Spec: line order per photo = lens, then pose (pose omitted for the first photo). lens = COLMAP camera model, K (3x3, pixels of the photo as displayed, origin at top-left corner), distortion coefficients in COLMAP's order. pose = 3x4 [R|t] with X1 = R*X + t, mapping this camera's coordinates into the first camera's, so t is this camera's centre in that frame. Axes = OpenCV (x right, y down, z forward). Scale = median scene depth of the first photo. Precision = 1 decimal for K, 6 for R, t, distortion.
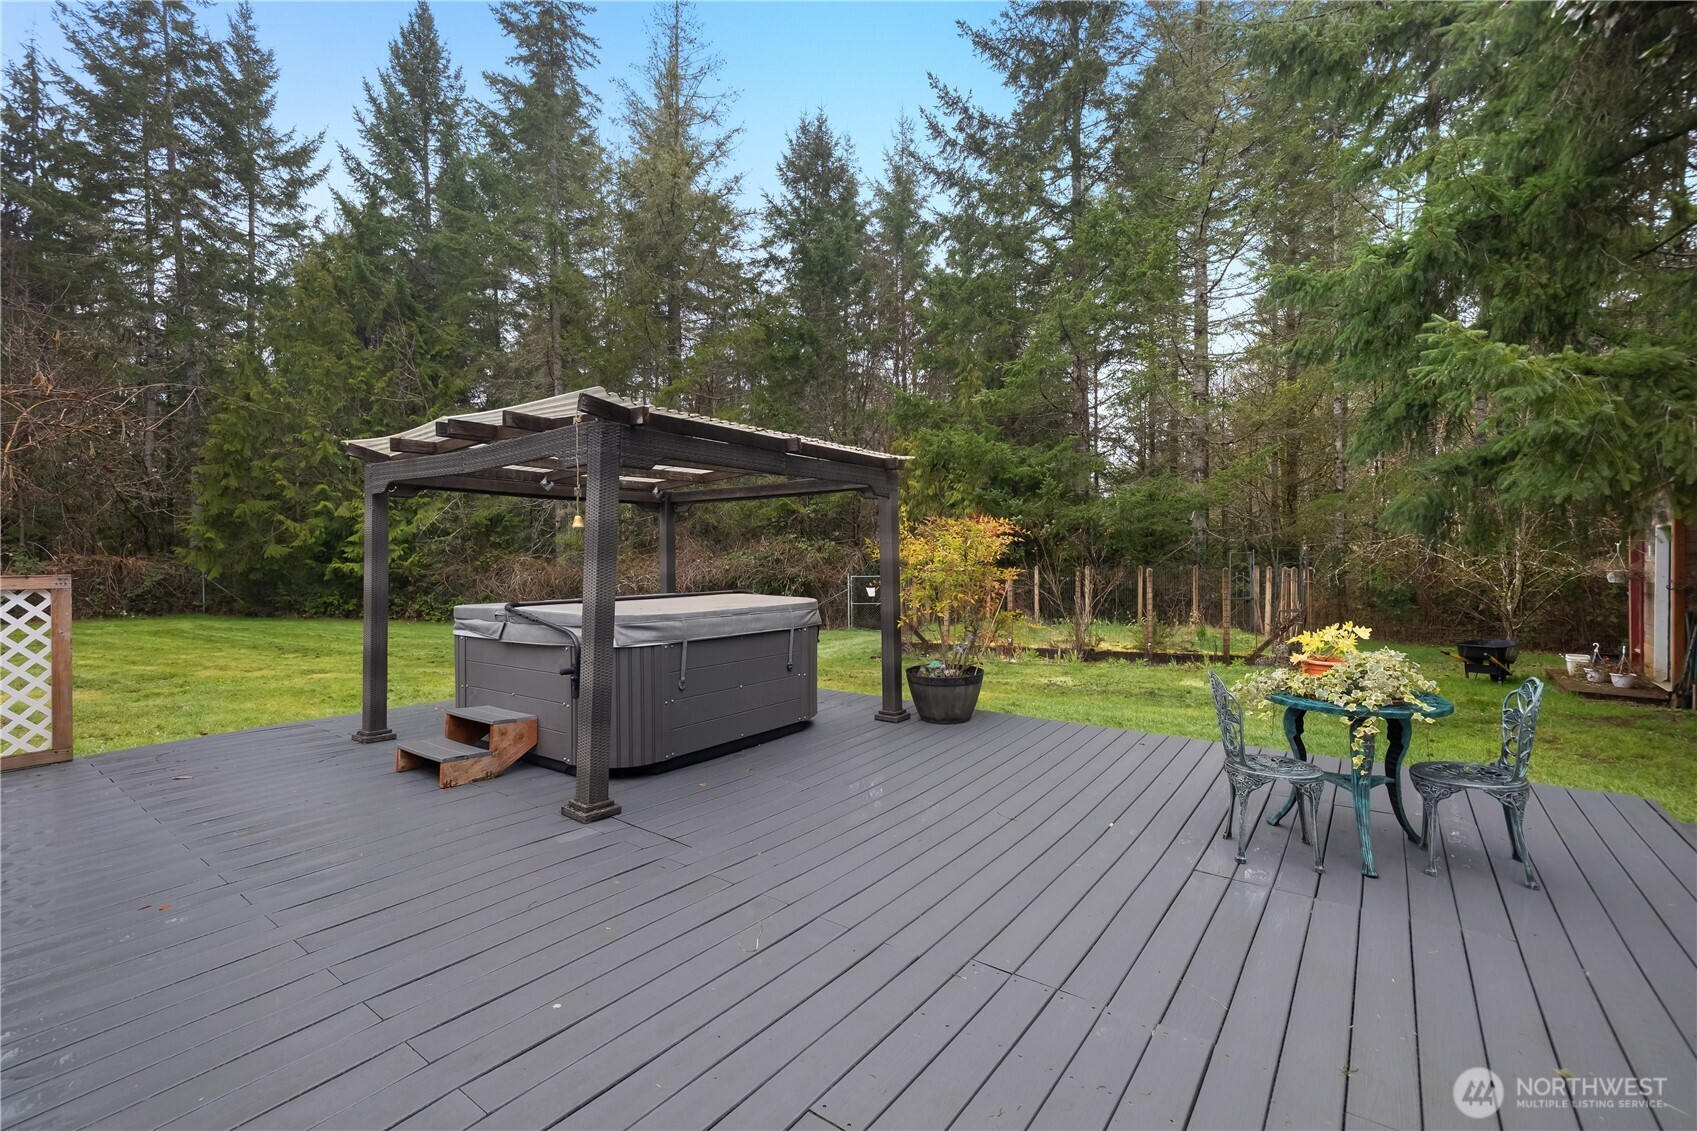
lens RADIAL K [[737.9, 0, 851.4], [0, 737.9, 562.2], [0, 0, 1]] dist [0.003414, 0.000463]
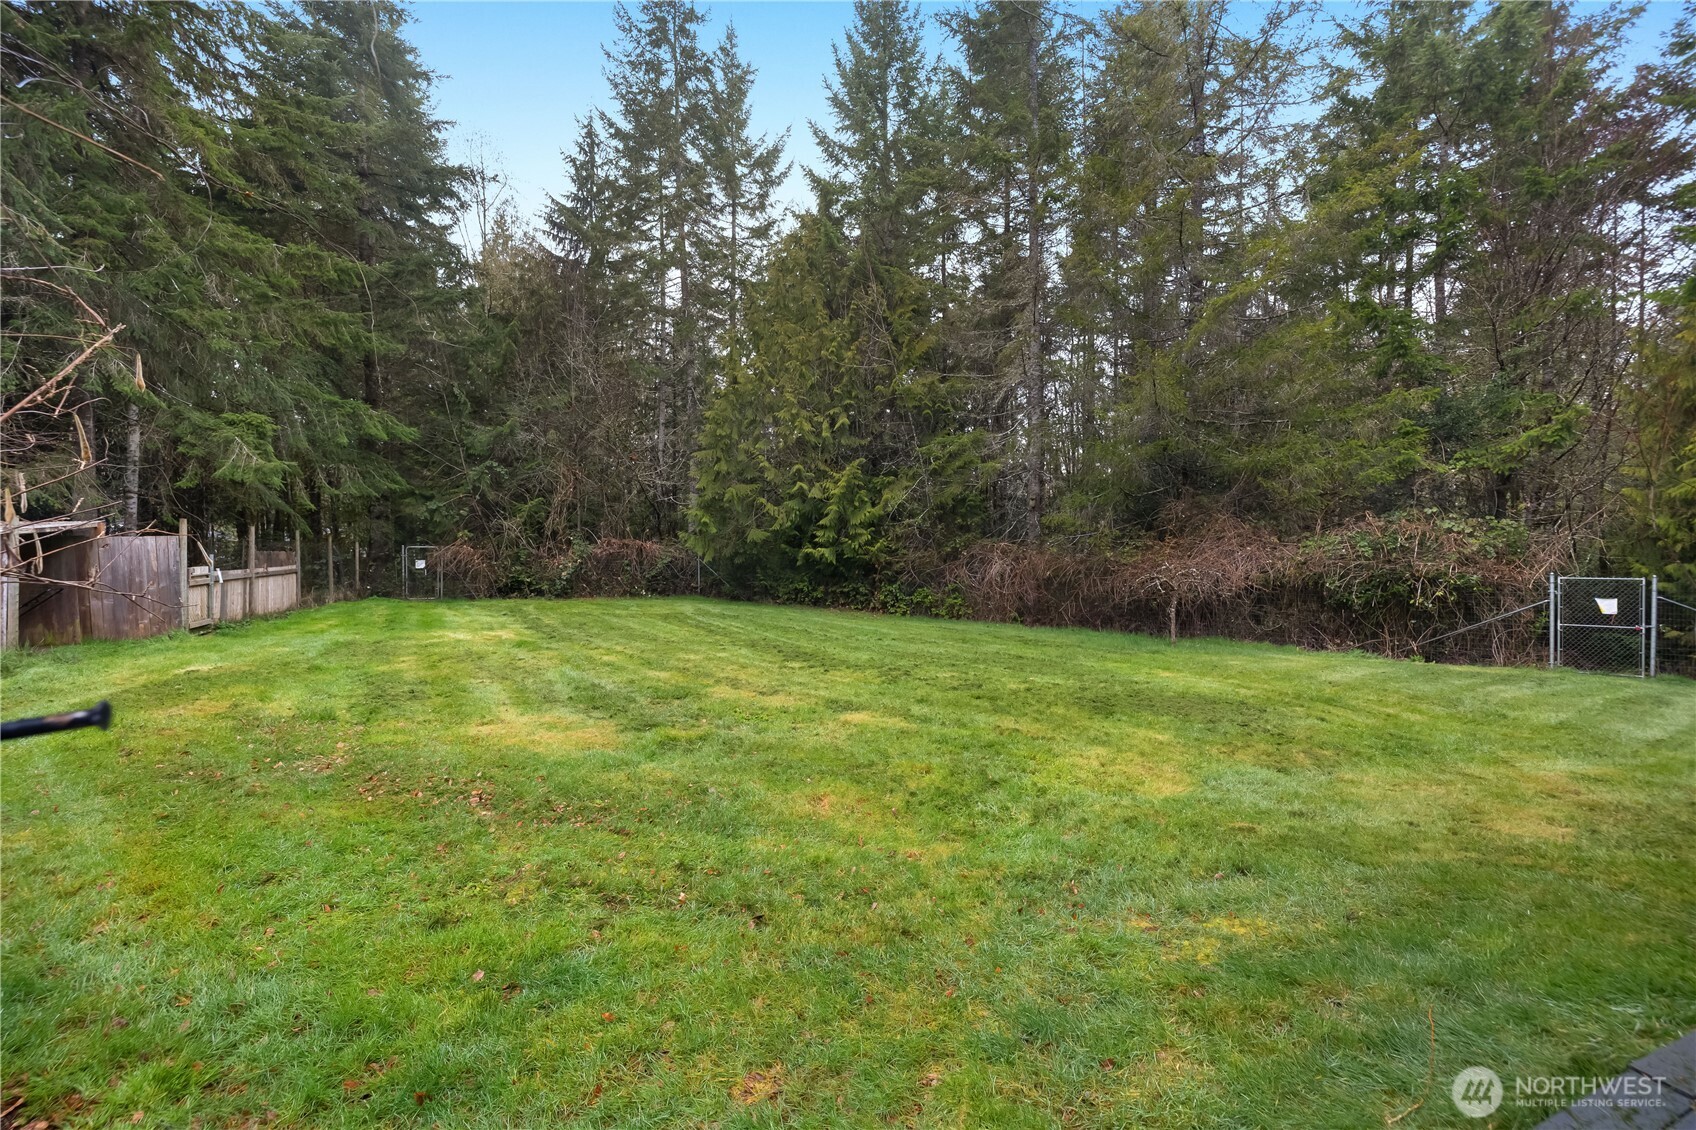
lens RADIAL K [[737.5, 0, 846.5], [0, 737.5, 557.0], [0, 0, 1]] dist [0.003414, 0.000463]
pose [[0.872695, 0.014051, -0.488064, -0.185862], [-0.009150, 0.999881, 0.012425, 0.000474], [0.488180, -0.006377, 0.872720, 0.192353]]
